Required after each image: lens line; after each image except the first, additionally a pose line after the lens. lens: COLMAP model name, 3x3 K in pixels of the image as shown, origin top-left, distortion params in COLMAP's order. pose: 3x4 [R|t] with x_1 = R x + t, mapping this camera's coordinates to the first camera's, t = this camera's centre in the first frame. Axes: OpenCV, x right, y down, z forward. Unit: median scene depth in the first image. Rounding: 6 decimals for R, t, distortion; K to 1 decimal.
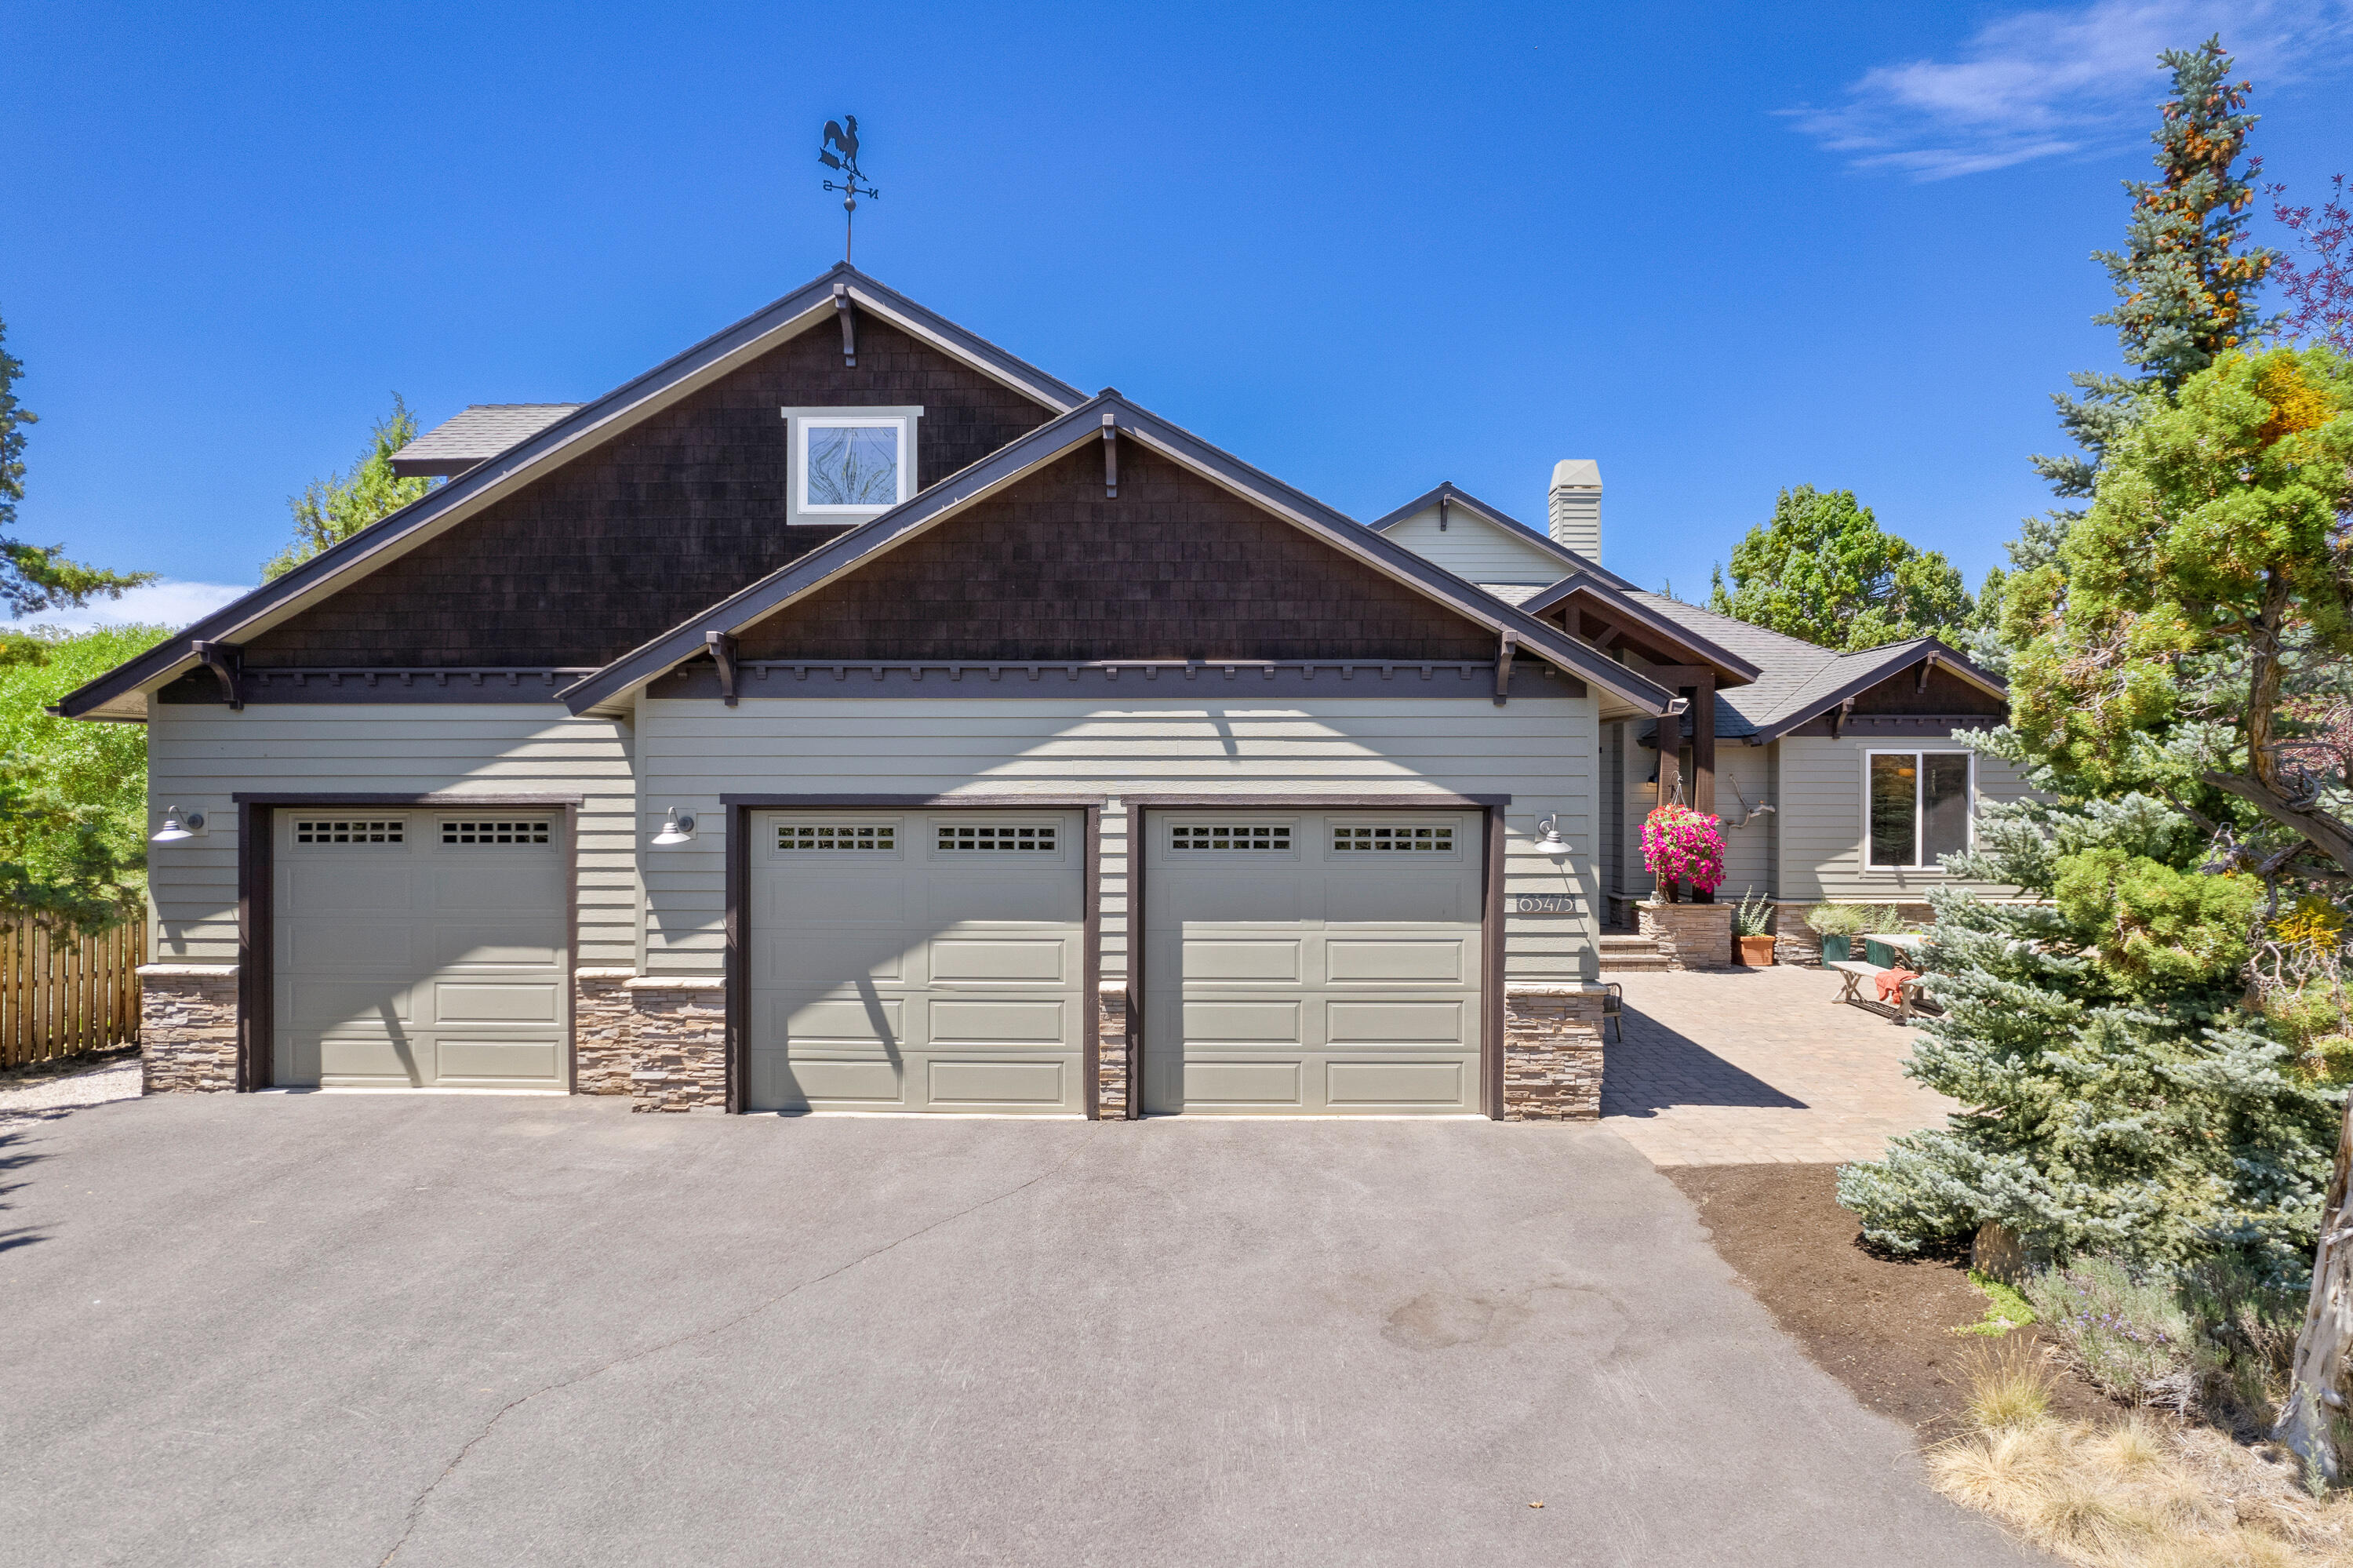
lens RADIAL K [[1458.8, 0, 1176.5], [0, 1458.8, 784.0], [0, 0, 1]] dist [-0.058034, 0.052067]
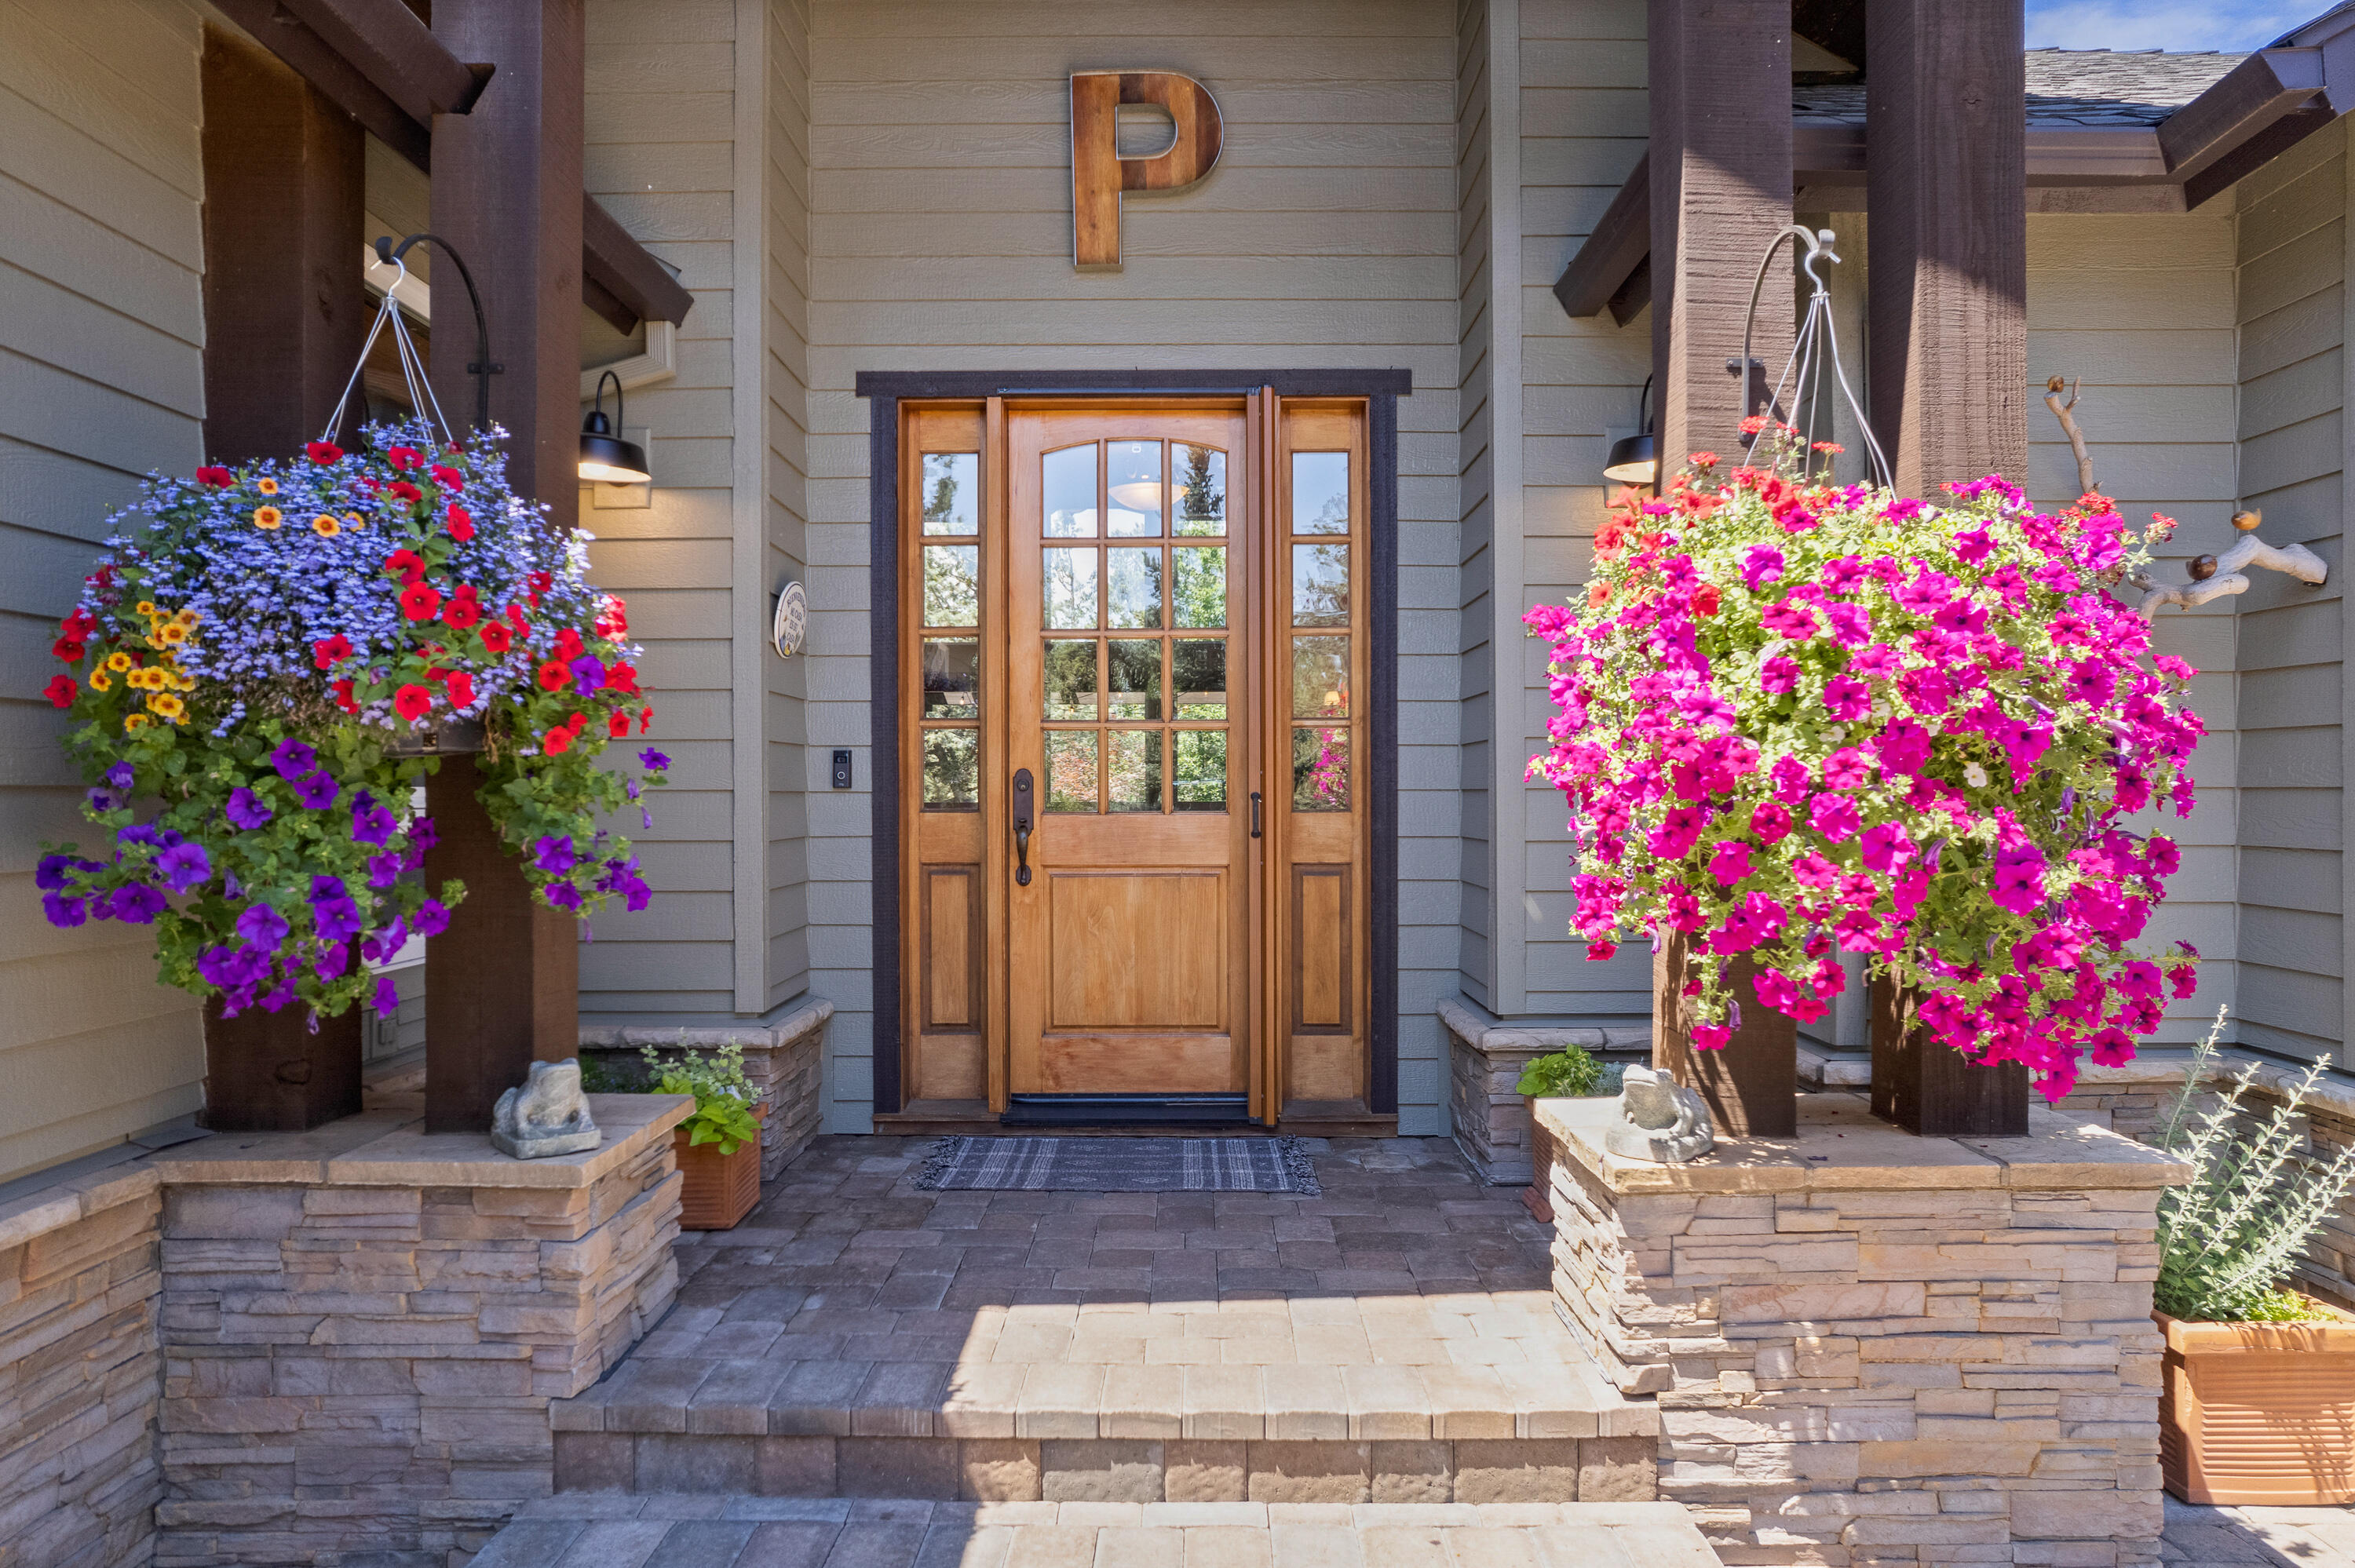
lens RADIAL K [[1491.6, 0, 1177.5], [0, 1491.6, 784.0], [0, 0, 1]] dist [-0.029592, 0.000595]
pose [[0.999984, -0.003189, 0.004609, 0.442455], [0.003184, 0.999994, 0.001120, 0.070430], [-0.004612, -0.001105, 0.999989, 1.333153]]
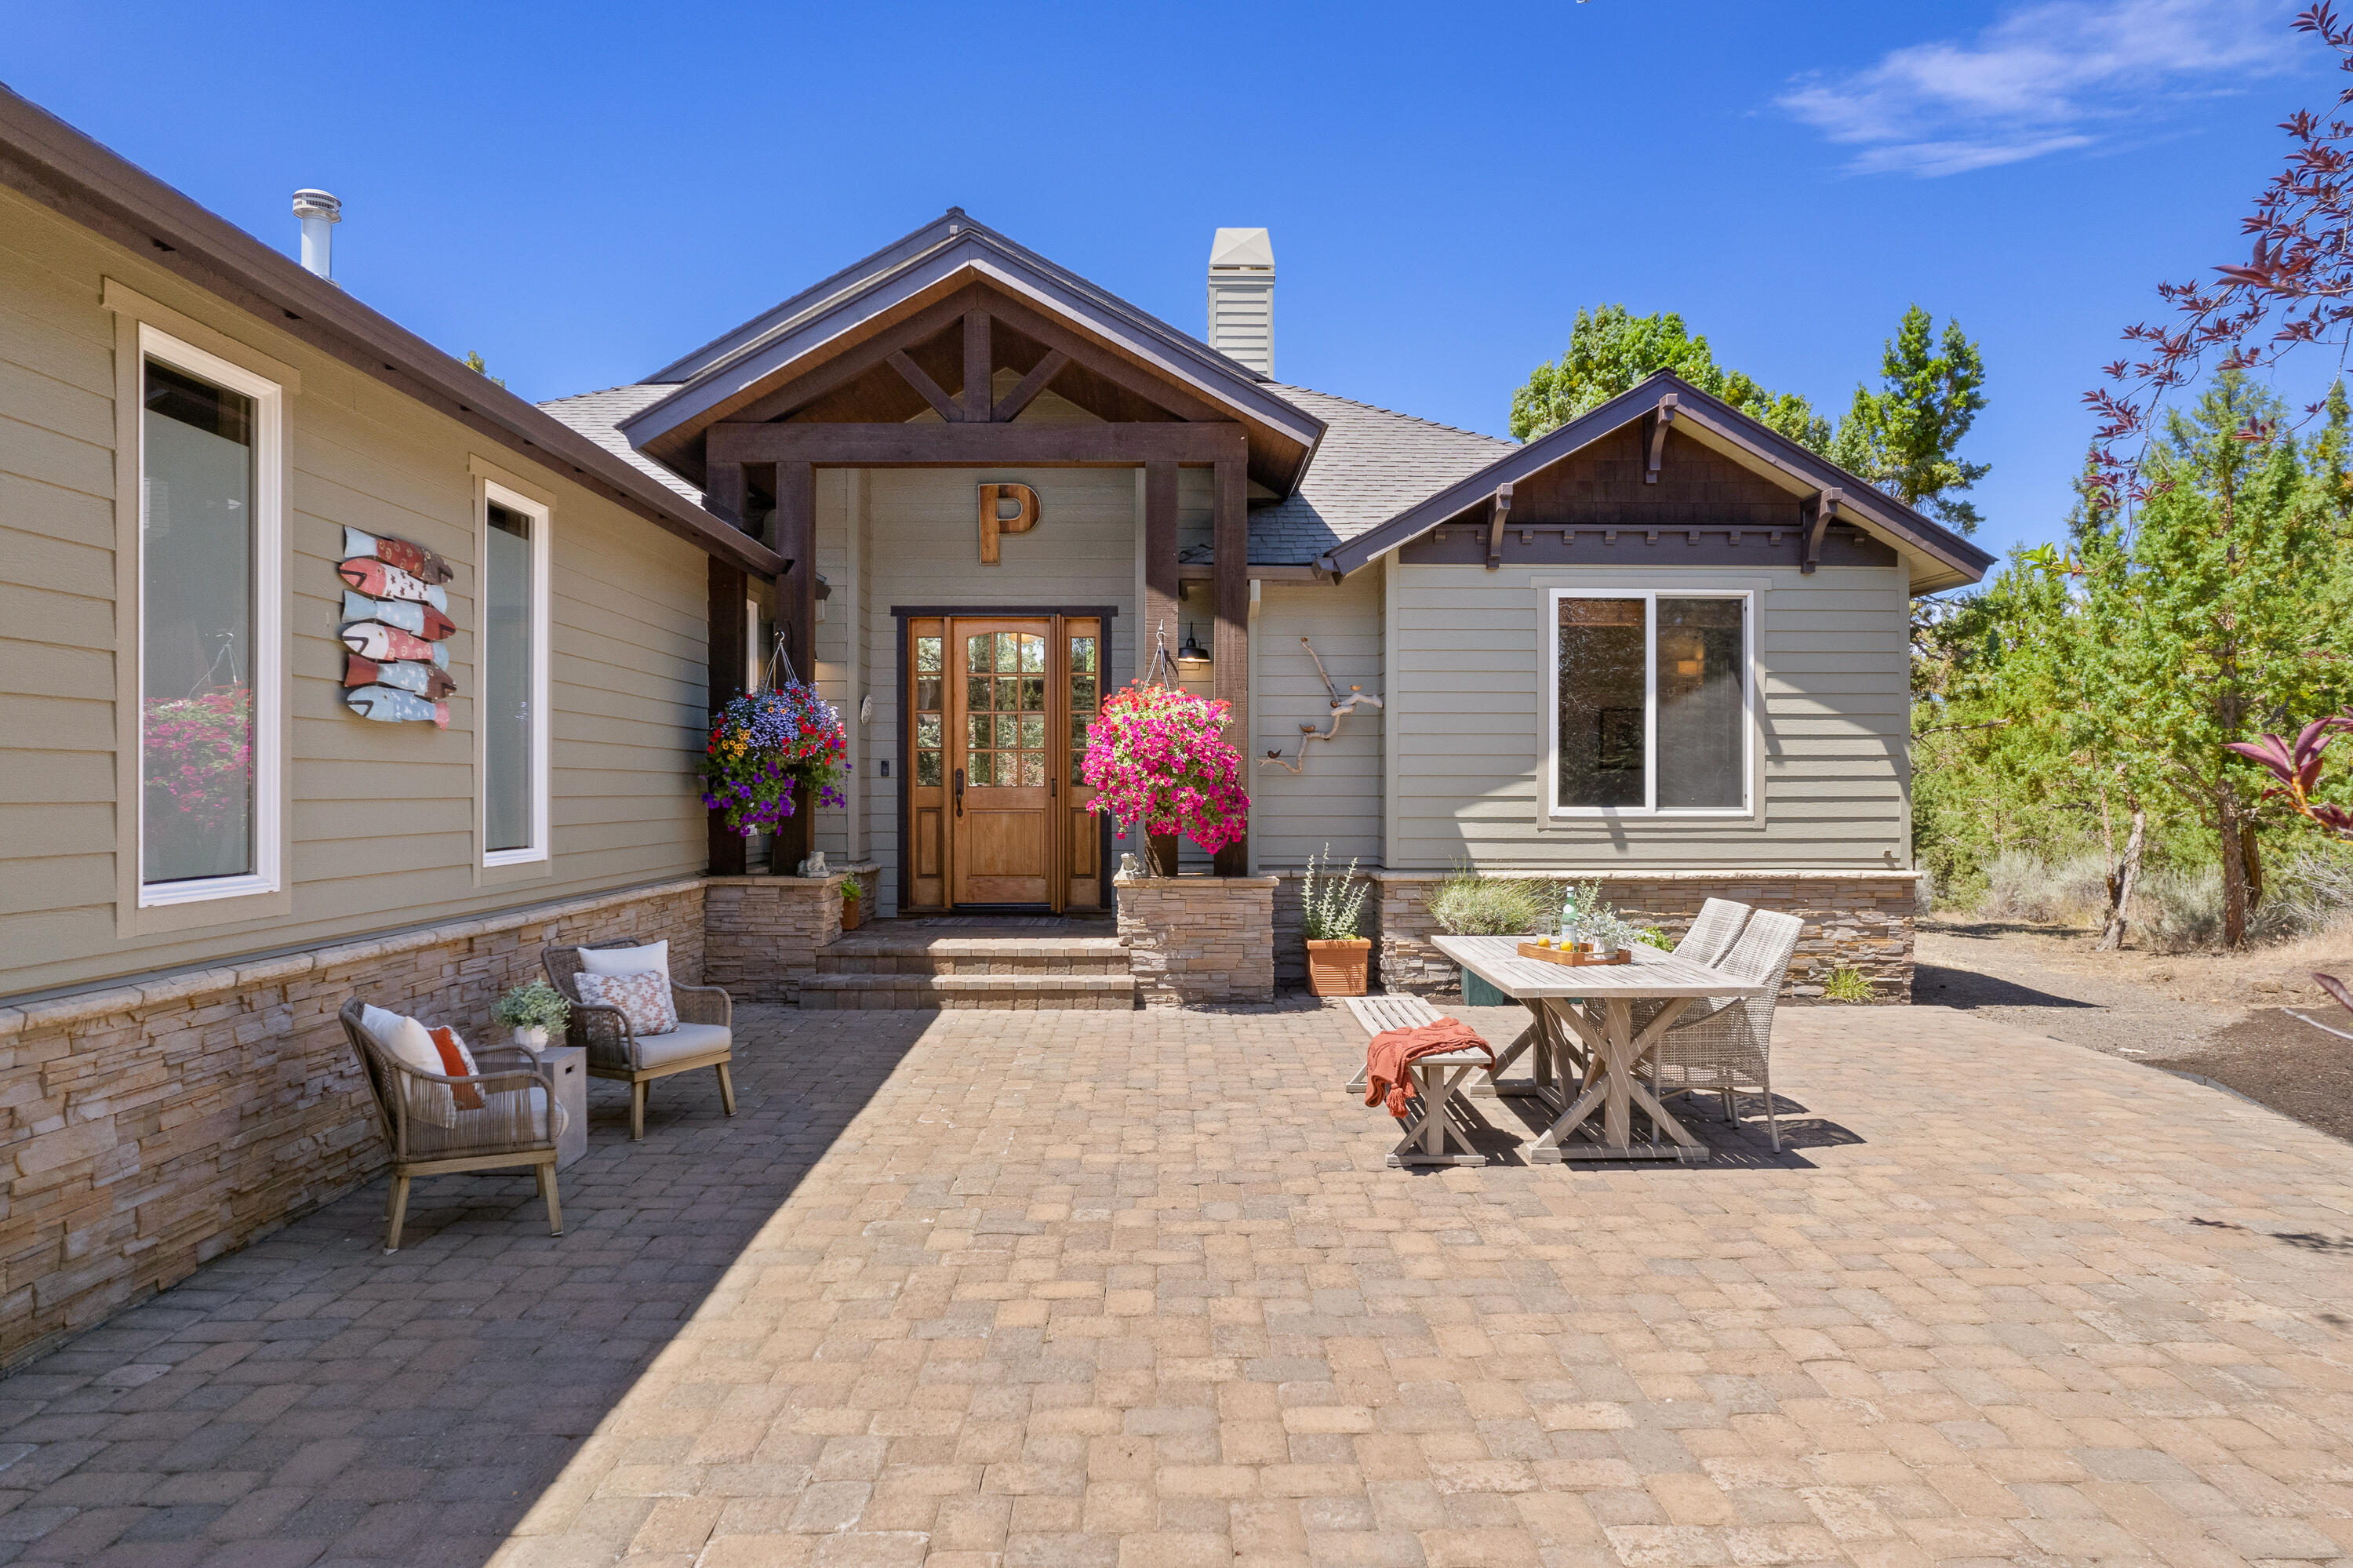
lens RADIAL K [[1490.6, 0, 1176.5], [0, 1490.6, 784.0], [0, 0, 1]] dist [-0.029592, 0.000595]
pose [[0.999775, -0.001356, 0.021179, 0.528140], [0.001330, 0.999998, 0.001221, 0.076114], [-0.021181, -0.001193, 0.999775, 0.730004]]
